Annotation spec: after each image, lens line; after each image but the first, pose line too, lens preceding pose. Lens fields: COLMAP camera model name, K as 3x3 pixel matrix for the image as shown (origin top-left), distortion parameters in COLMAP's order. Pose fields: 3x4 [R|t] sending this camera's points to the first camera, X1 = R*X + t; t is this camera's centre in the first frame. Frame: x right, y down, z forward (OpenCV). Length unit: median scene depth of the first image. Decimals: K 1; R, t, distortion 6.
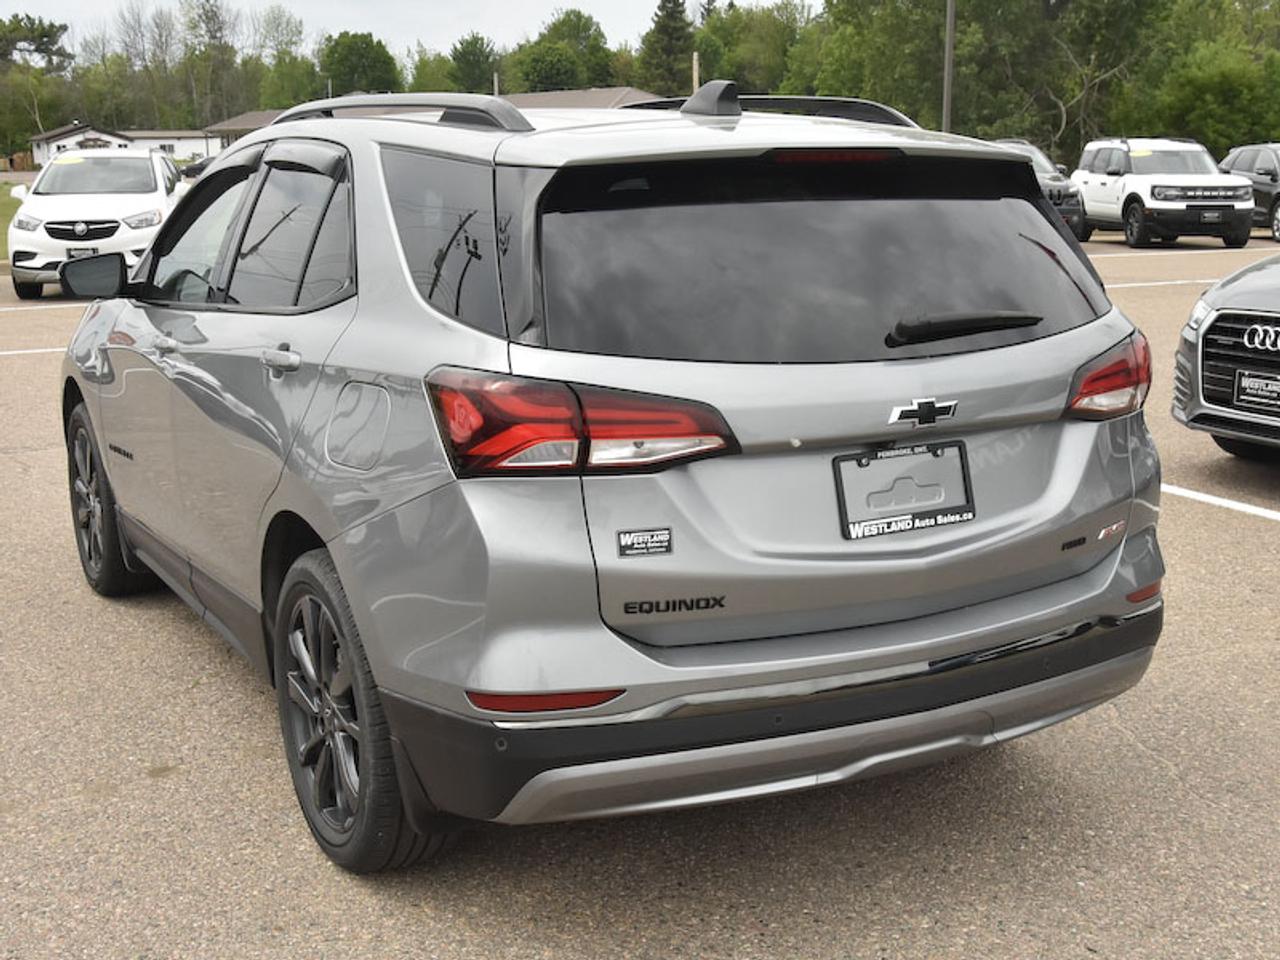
lens RADIAL K [[1282.2, 0, 640.0], [0, 1282.2, 480.0], [0, 0, 1]] dist [-0.006624, -0.002374]
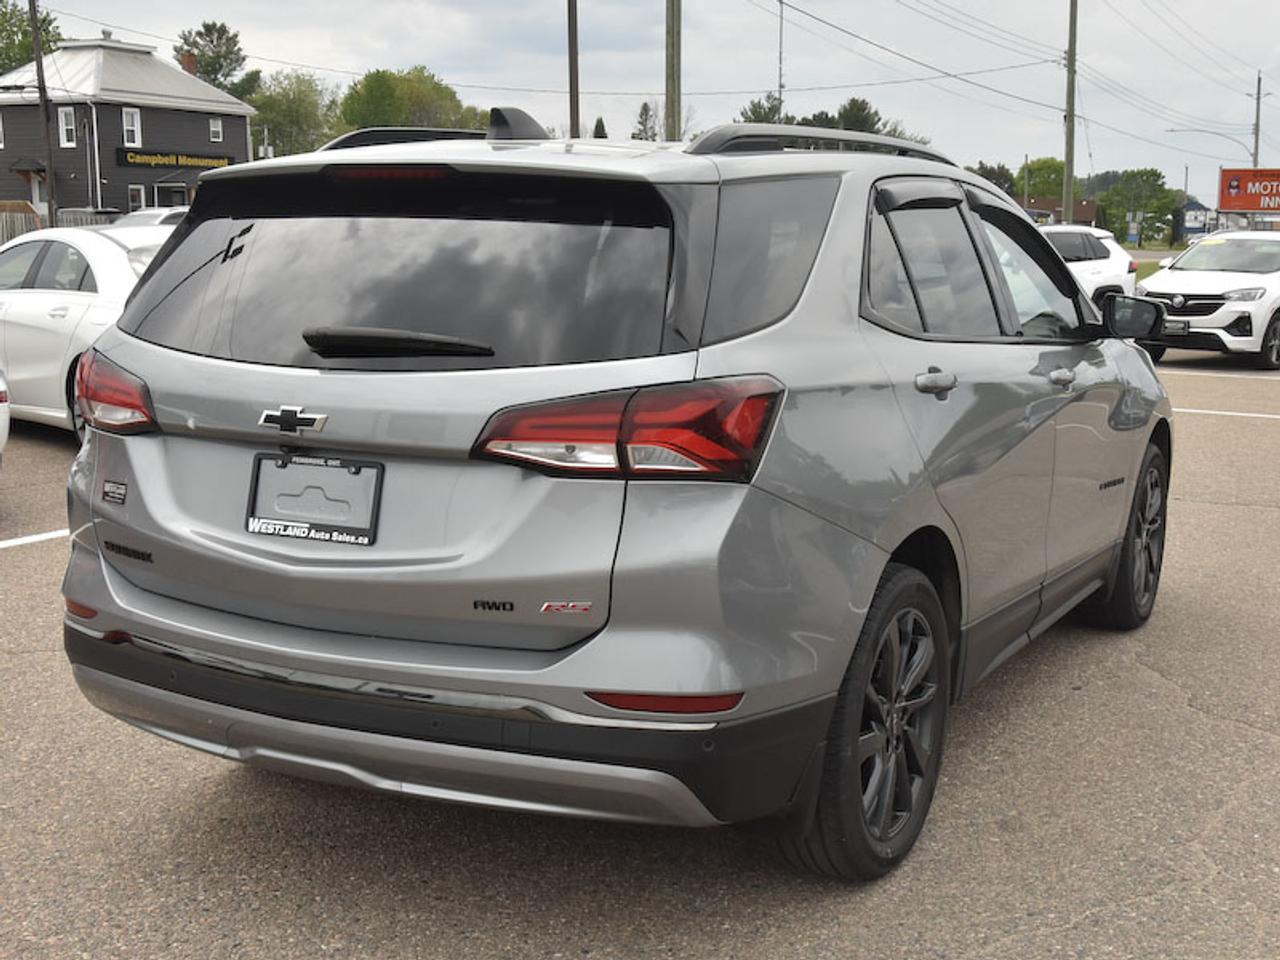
lens RADIAL K [[1334.0, 0, 640.0], [0, 1334.0, 480.0], [0, 0, 1]] dist [0.007185, 0.004319]
pose [[0.619954, 0.165032, -0.767087, 1.168435], [-0.166900, 0.982994, 0.076596, -0.130219], [0.766683, 0.080541, 0.636955, 0.528857]]
